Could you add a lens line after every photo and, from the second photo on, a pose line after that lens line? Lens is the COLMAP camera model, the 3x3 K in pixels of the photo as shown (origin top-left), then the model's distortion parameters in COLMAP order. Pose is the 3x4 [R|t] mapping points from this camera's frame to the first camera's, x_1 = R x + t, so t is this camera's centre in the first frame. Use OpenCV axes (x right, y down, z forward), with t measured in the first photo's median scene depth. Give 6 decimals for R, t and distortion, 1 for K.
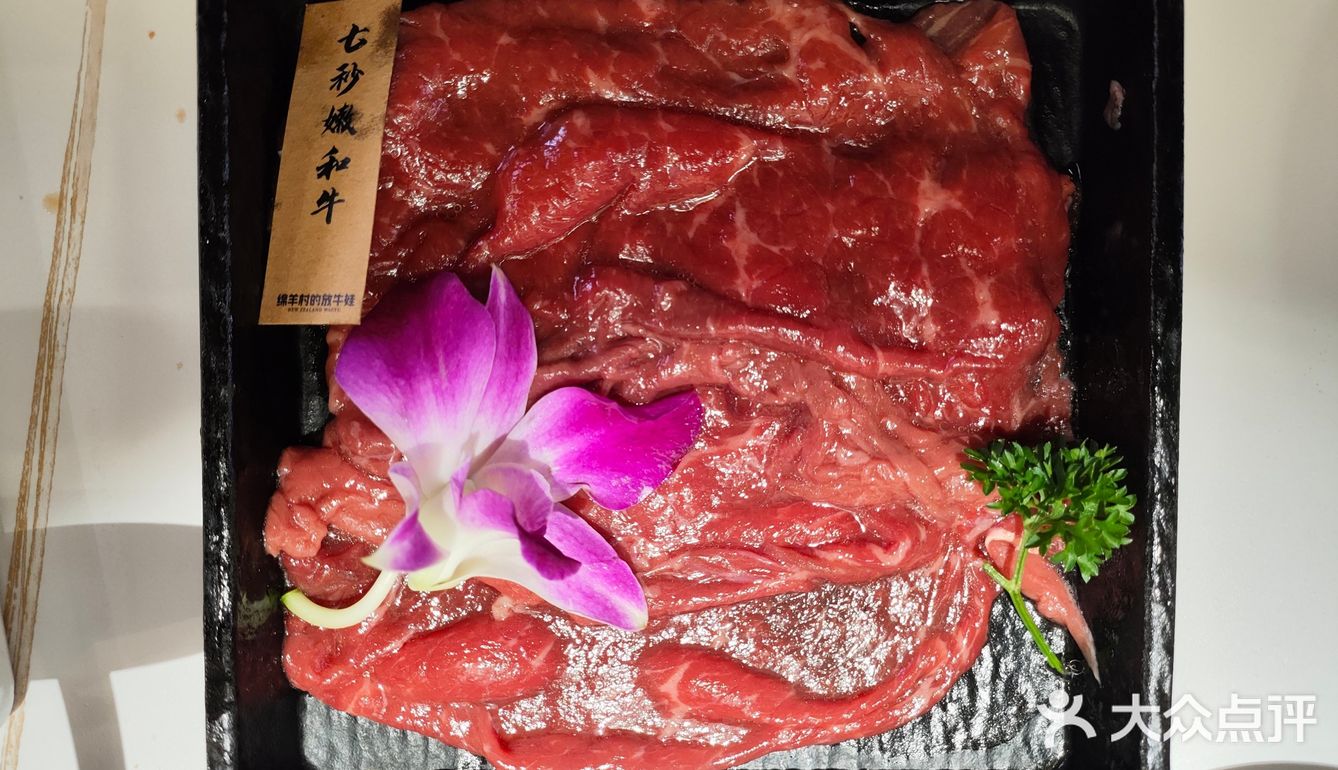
lens RADIAL K [[1293.3, 0, 669.0], [0, 1293.3, 385.0], [0, 0, 1]] dist [0.079222, 0.002008]
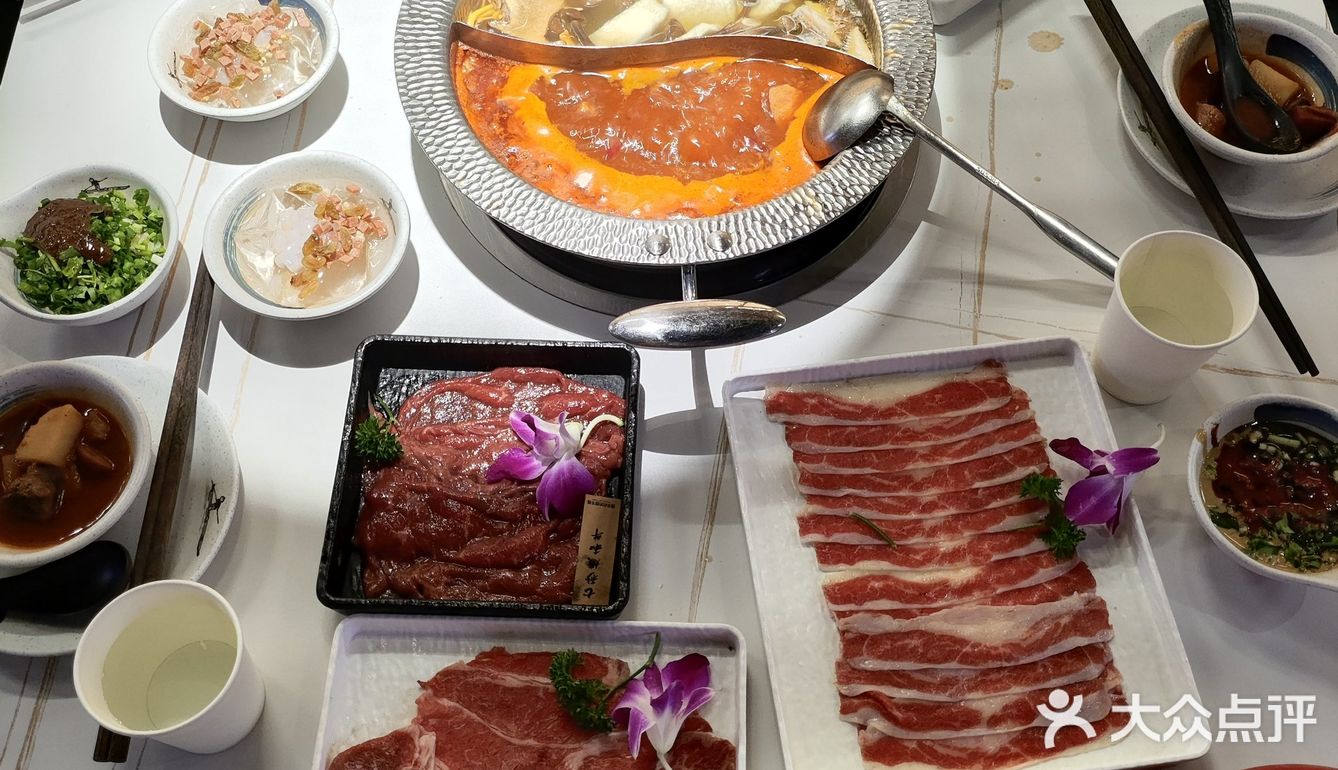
lens RADIAL K [[1293.3, 0, 669.0], [0, 1293.3, 385.0], [0, 0, 1]] dist [0.079222, 0.002008]
pose [[-0.999523, -0.030872, -0.001105, -0.404027], [0.027943, -0.918796, 0.393742, -0.990881], [-0.013171, 0.393523, 0.919220, -1.937035]]
